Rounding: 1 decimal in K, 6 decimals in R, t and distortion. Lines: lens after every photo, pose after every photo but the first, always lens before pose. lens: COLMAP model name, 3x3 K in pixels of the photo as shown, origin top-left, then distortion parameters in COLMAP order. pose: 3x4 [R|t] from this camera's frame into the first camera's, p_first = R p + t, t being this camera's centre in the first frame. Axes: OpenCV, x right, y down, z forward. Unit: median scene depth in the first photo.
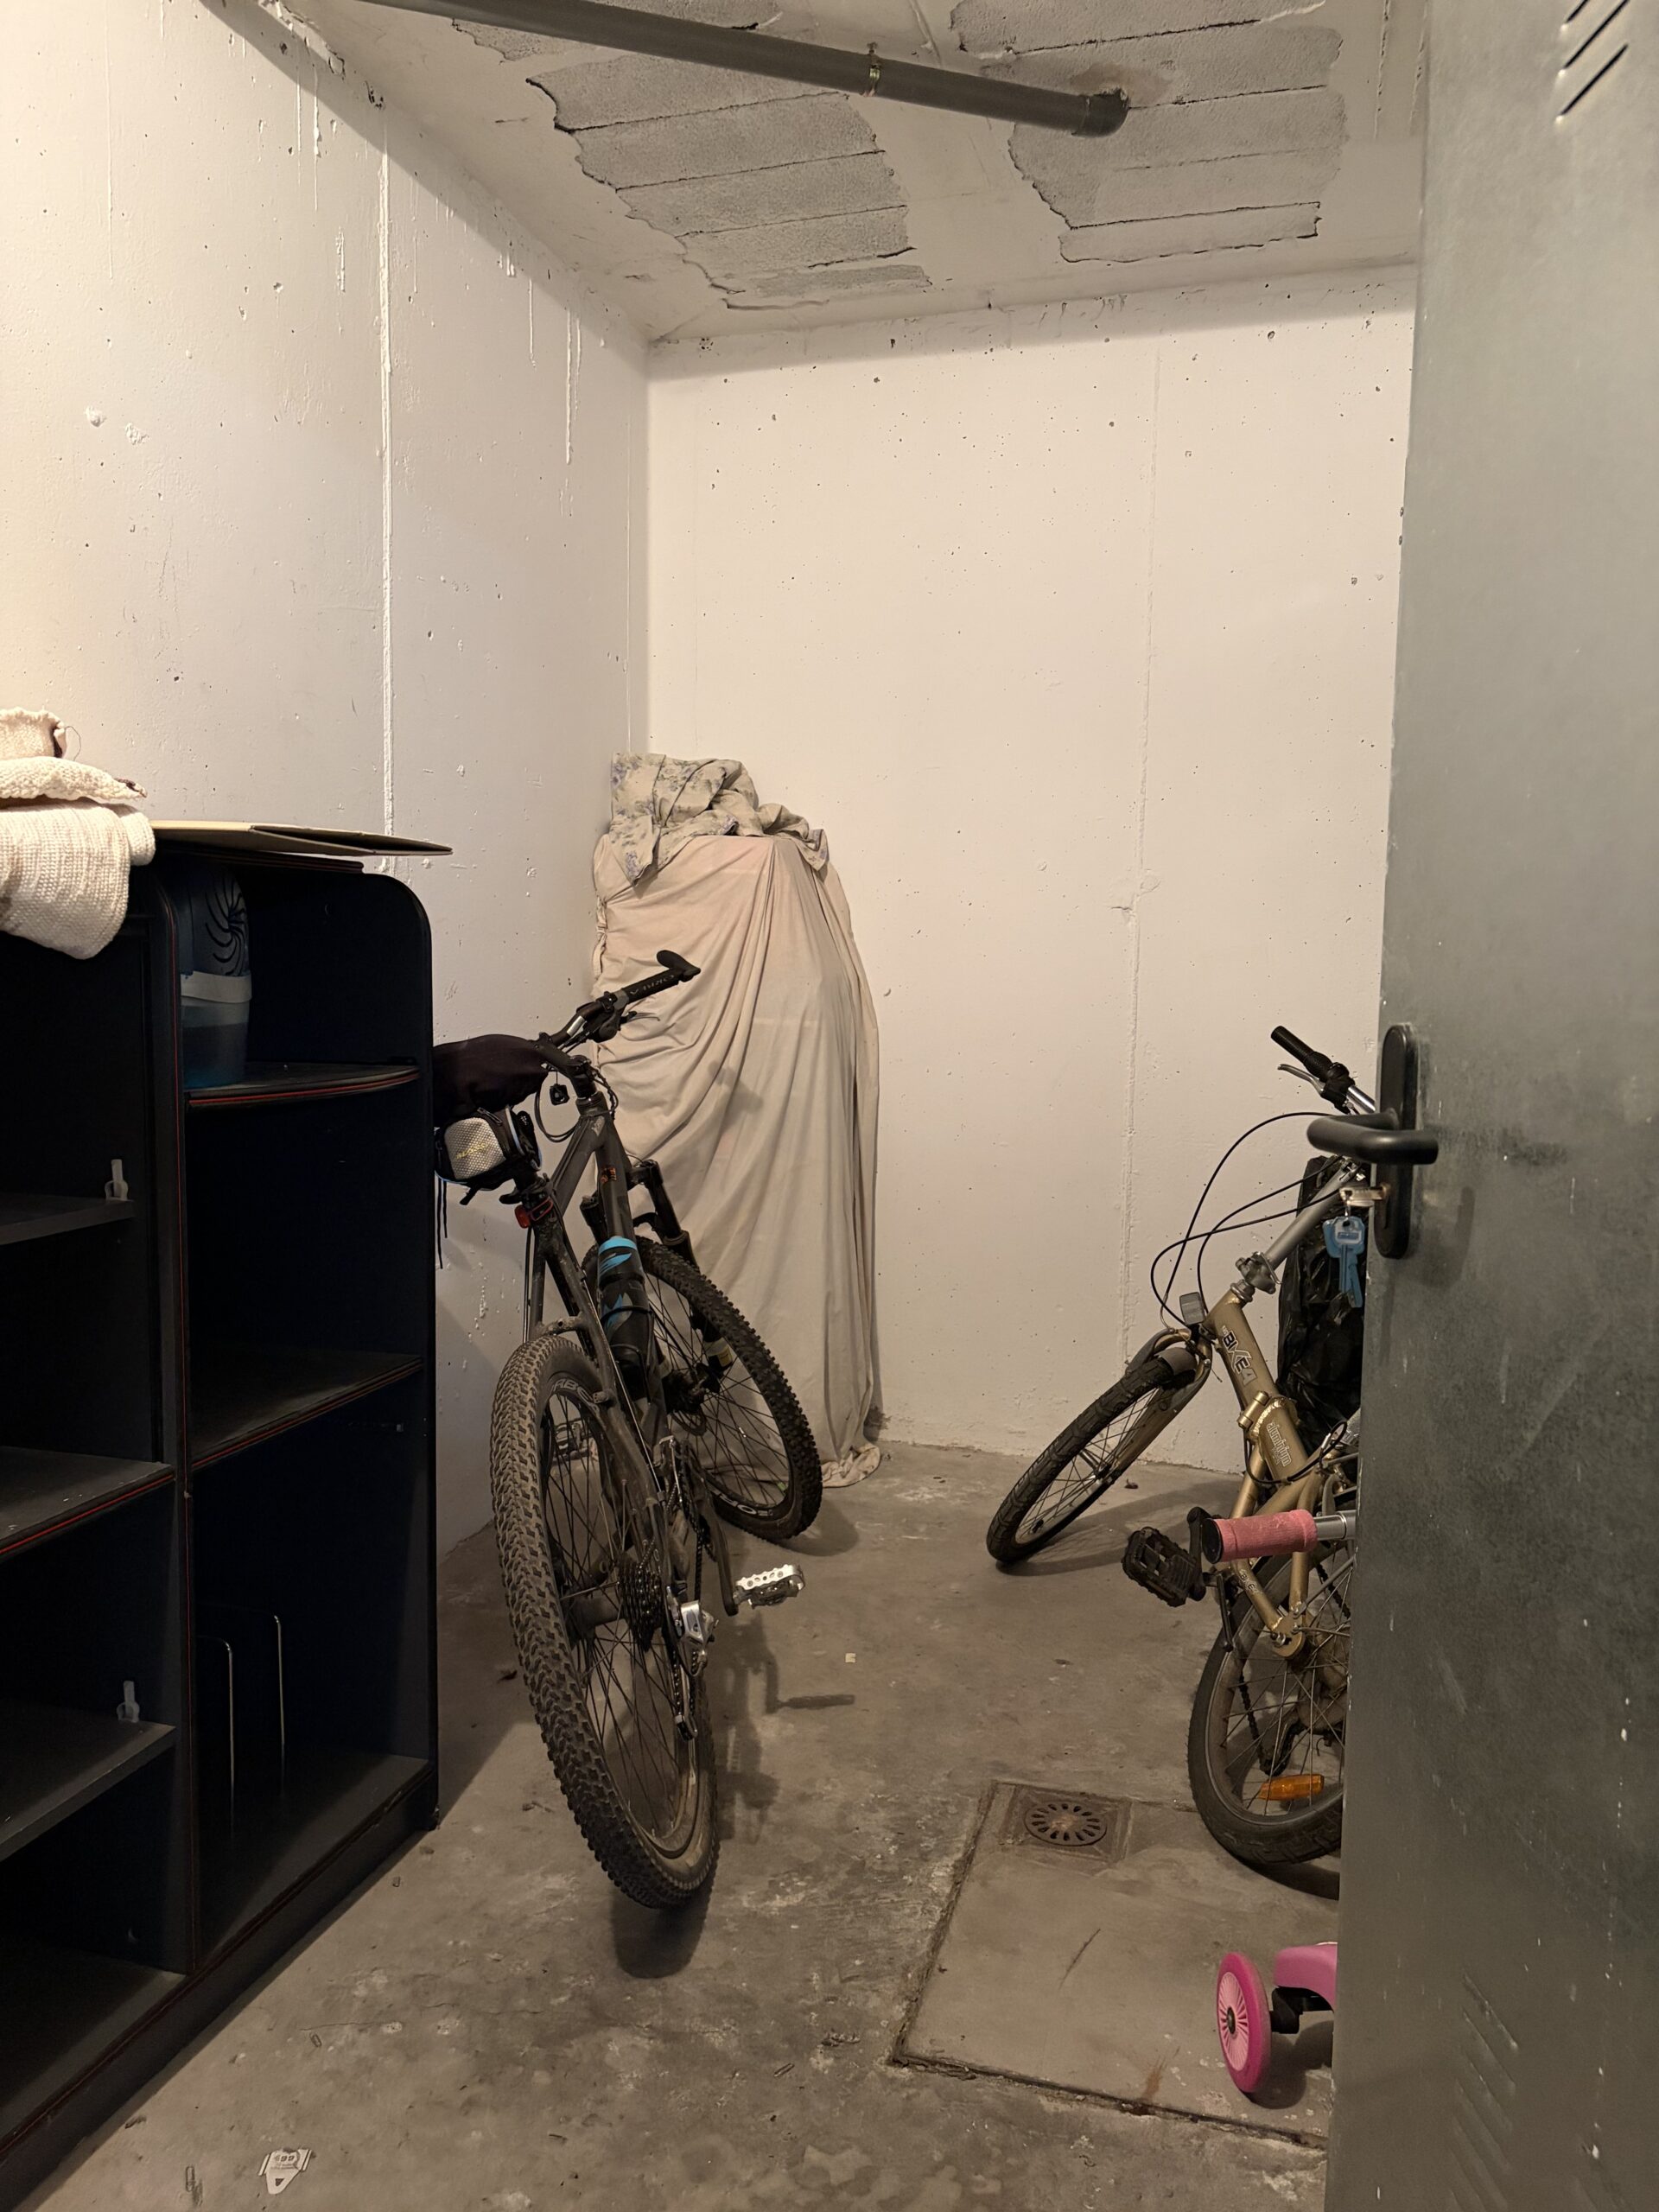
lens RADIAL K [[1667.6, 0, 829.5], [0, 1667.6, 1106.0], [0, 0, 1]] dist [0.063744, -0.079051]
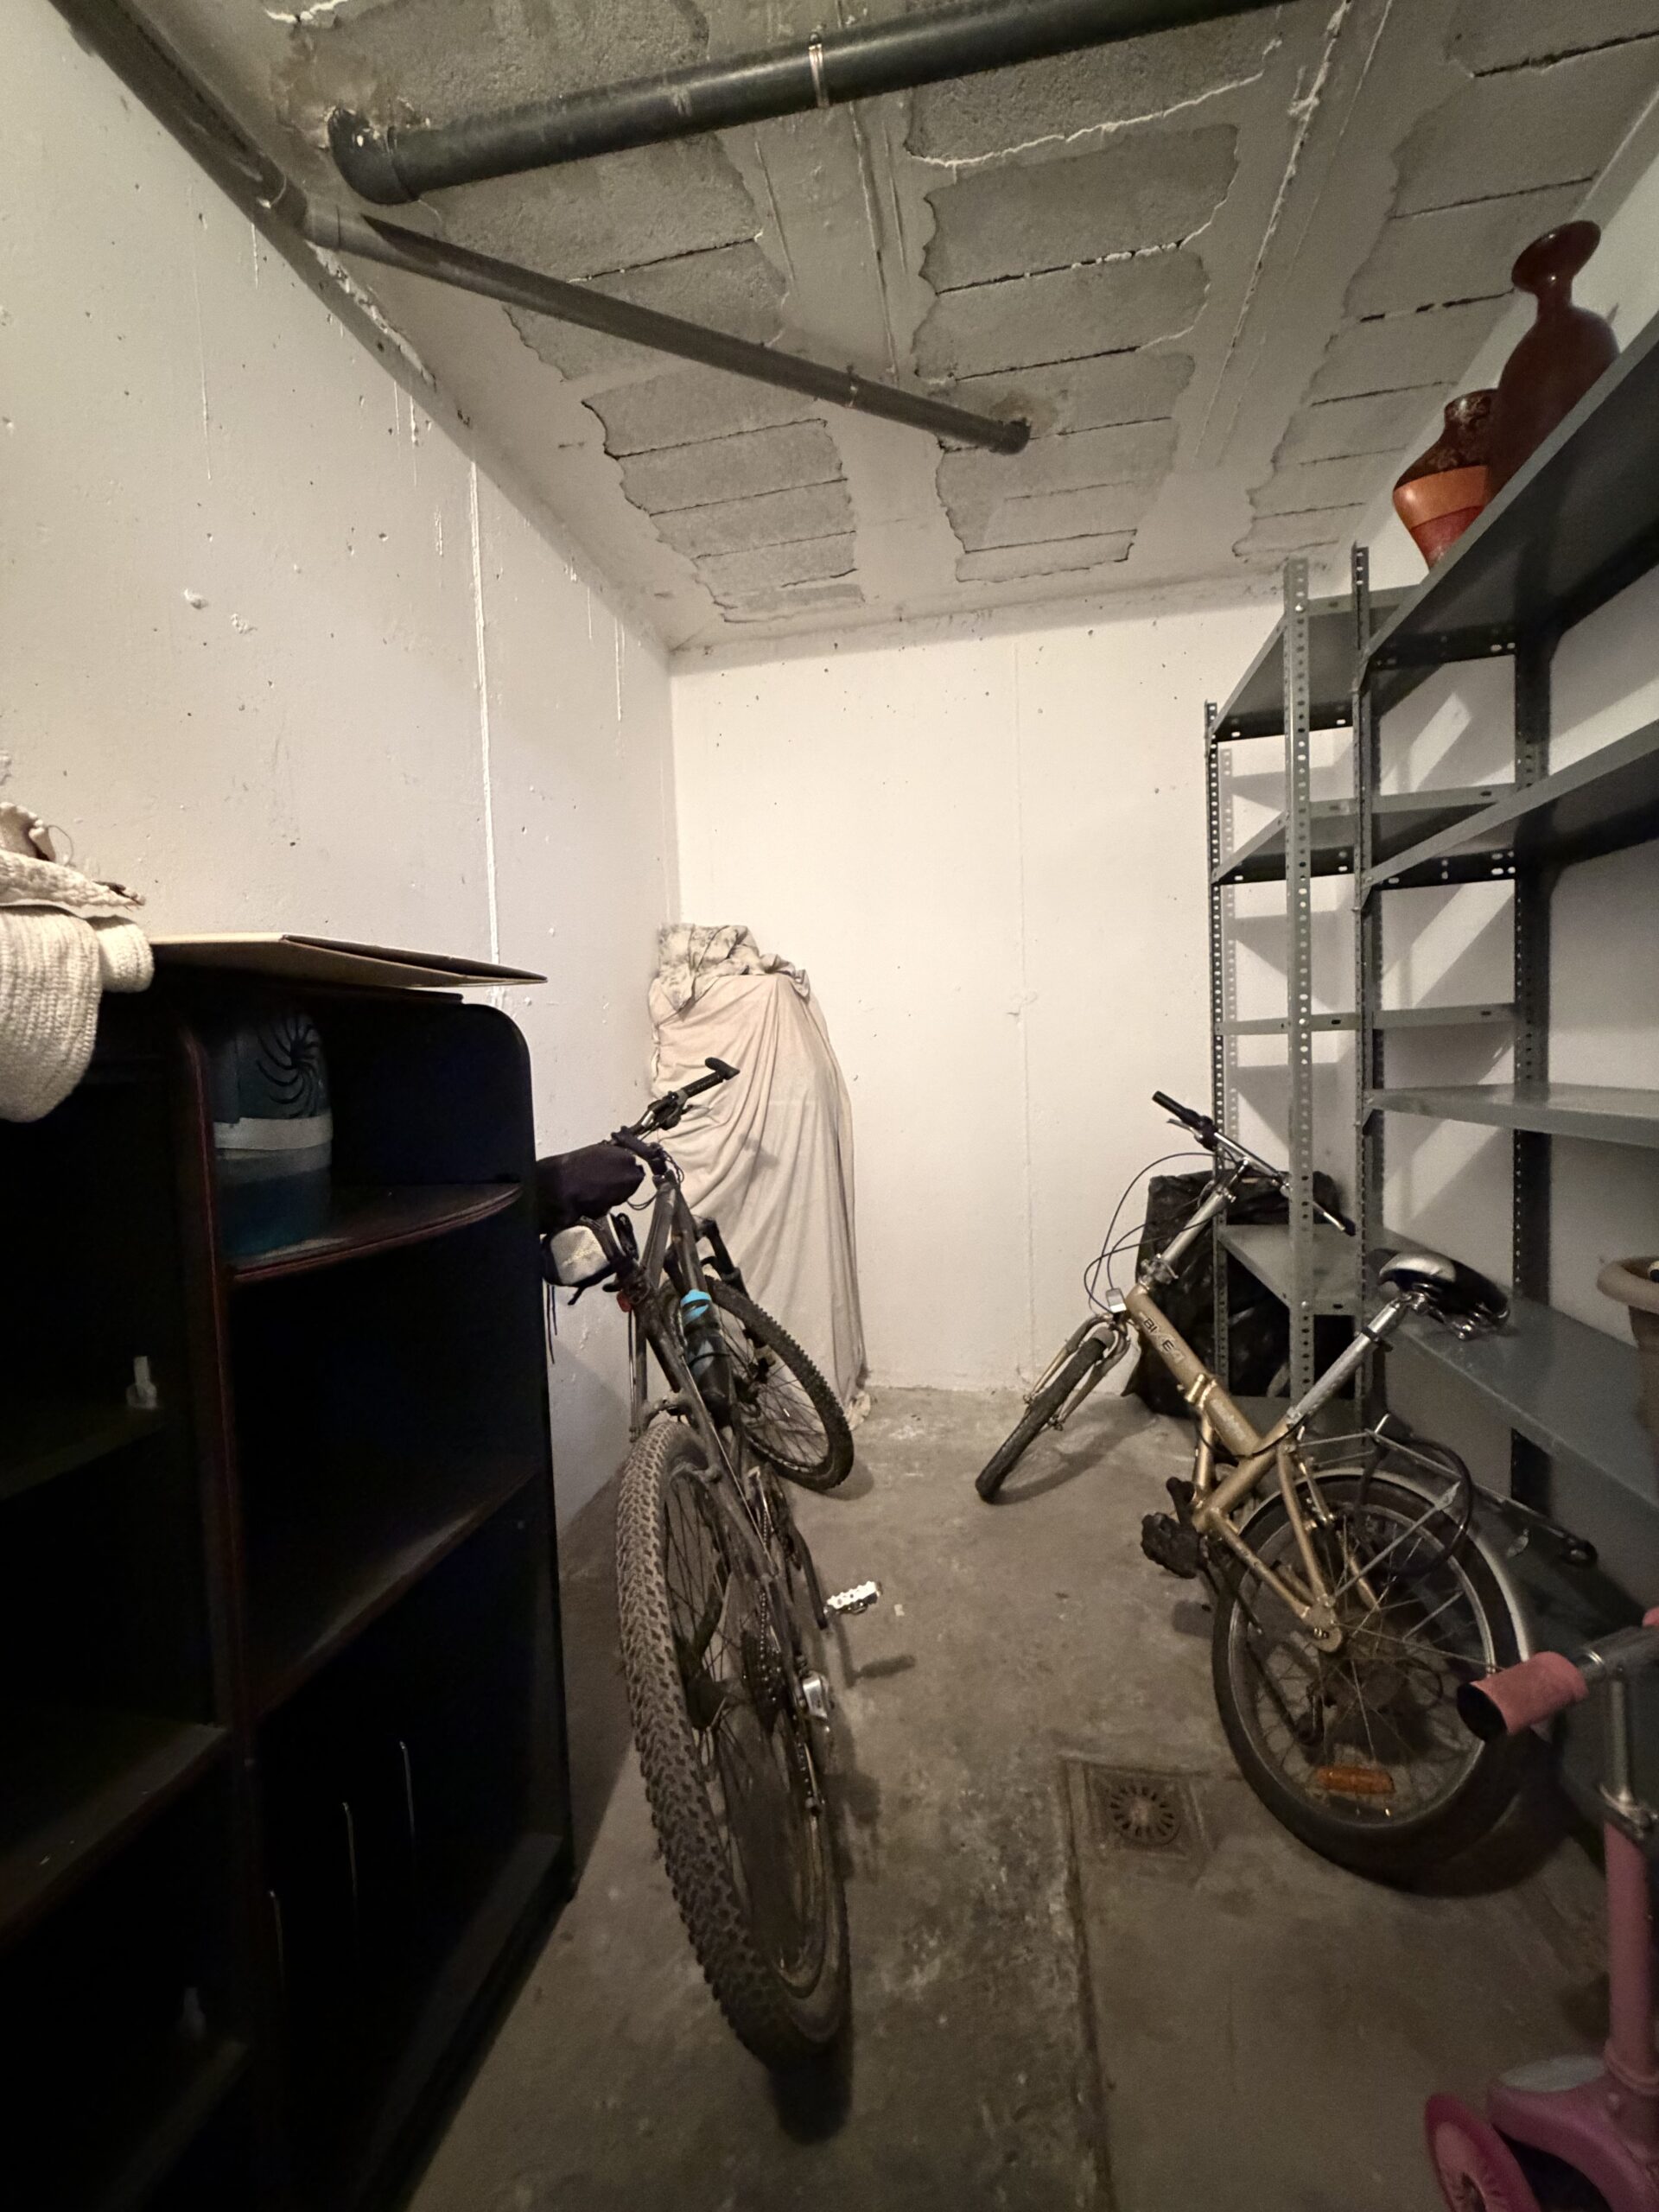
lens RADIAL K [[881.8, 0, 842.4], [0, 881.8, 1094.1], [0, 0, 1]] dist [-0.000540, 0.000269]
pose [[0.993795, -0.052312, 0.098159, -0.070033], [0.056264, 0.997695, -0.037933, -0.033874], [-0.095948, 0.043221, 0.994448, 0.307137]]
